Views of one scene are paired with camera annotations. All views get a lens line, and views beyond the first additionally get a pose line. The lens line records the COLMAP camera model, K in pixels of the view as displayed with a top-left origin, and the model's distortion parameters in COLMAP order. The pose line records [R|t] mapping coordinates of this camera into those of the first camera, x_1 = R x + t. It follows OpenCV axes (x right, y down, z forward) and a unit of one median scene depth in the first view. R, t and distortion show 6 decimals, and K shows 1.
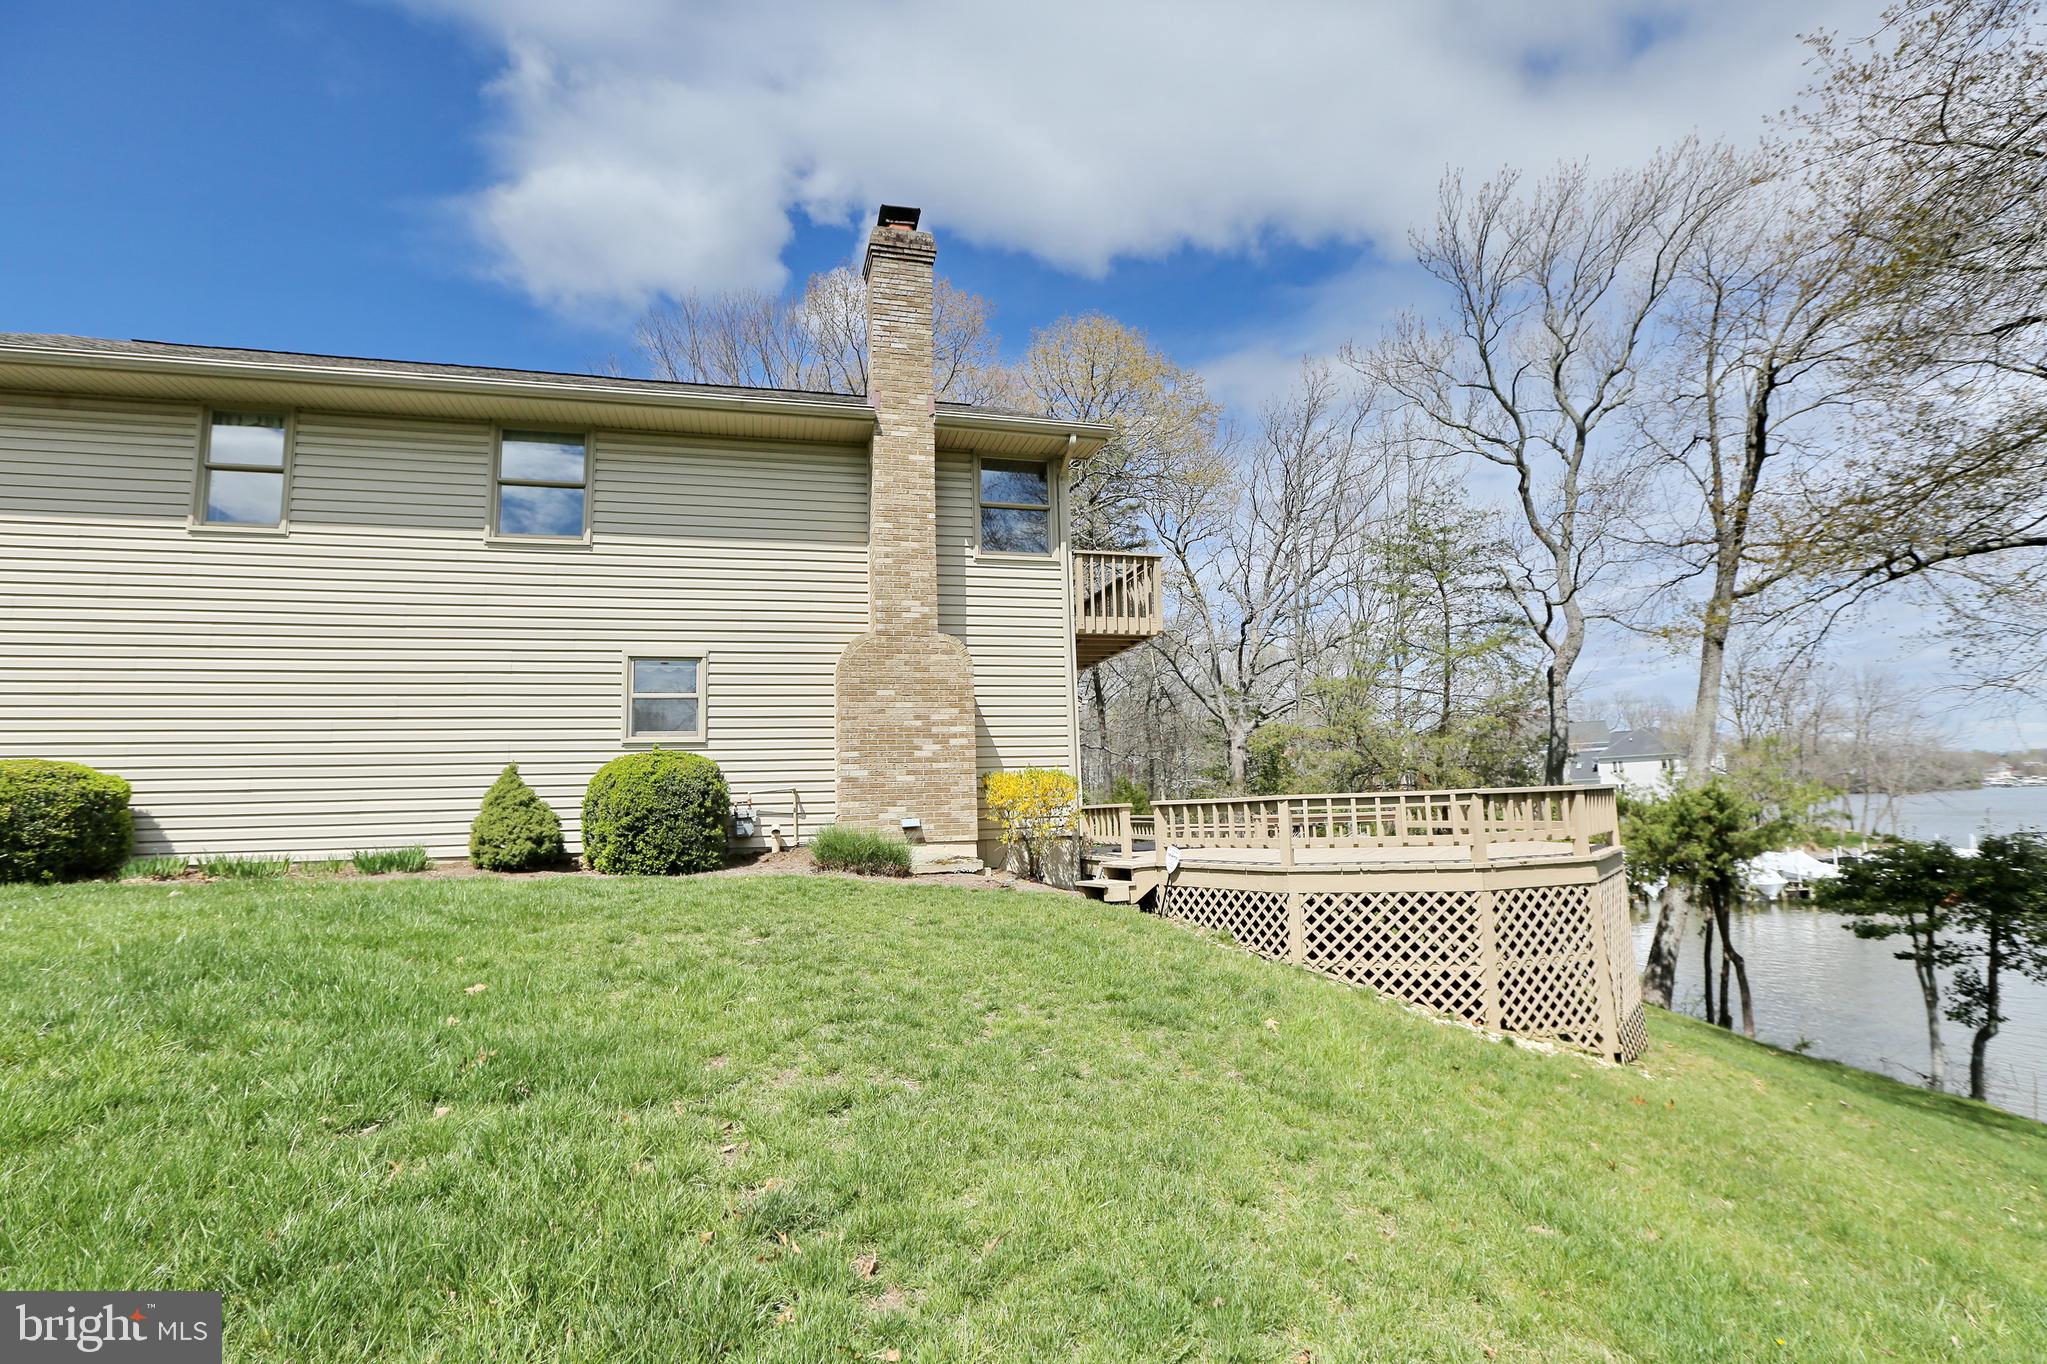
lens RADIAL K [[961.6, 0, 1022.8], [0, 961.6, 684.6], [0, 0, 1]] dist [-0.029352, 0.000321]
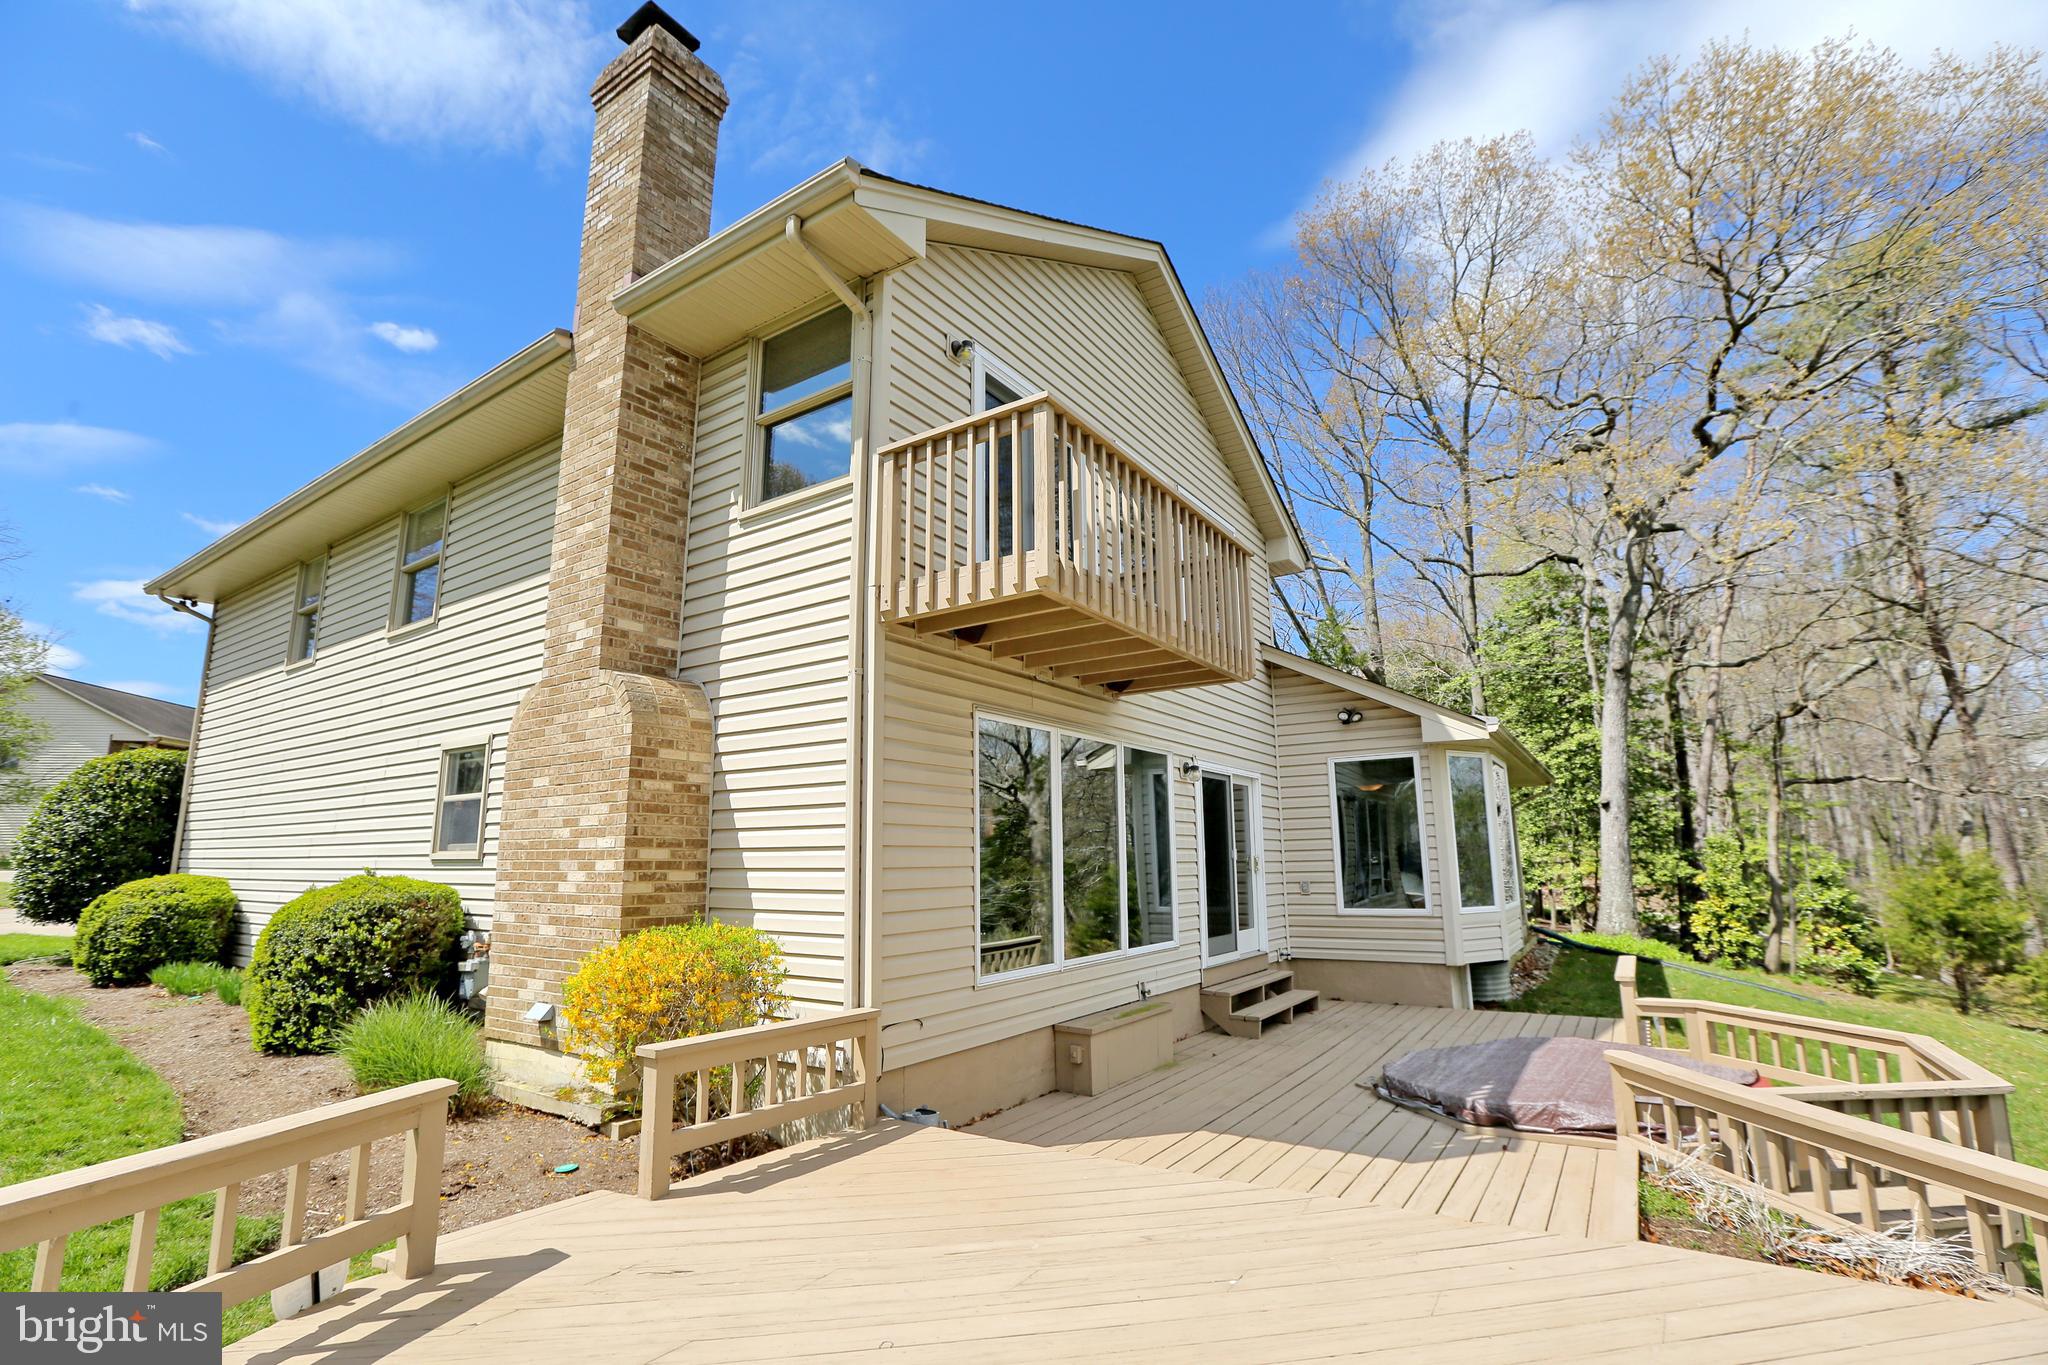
lens RADIAL K [[962.0, 0, 1023.7], [0, 962.0, 678.1], [0, 0, 1]] dist [-0.029352, 0.000321]
pose [[0.645447, -0.119622, -0.754380, 0.506296], [0.092474, 0.992633, -0.078281, 0.018492], [0.758187, -0.019234, 0.651754, 0.837225]]
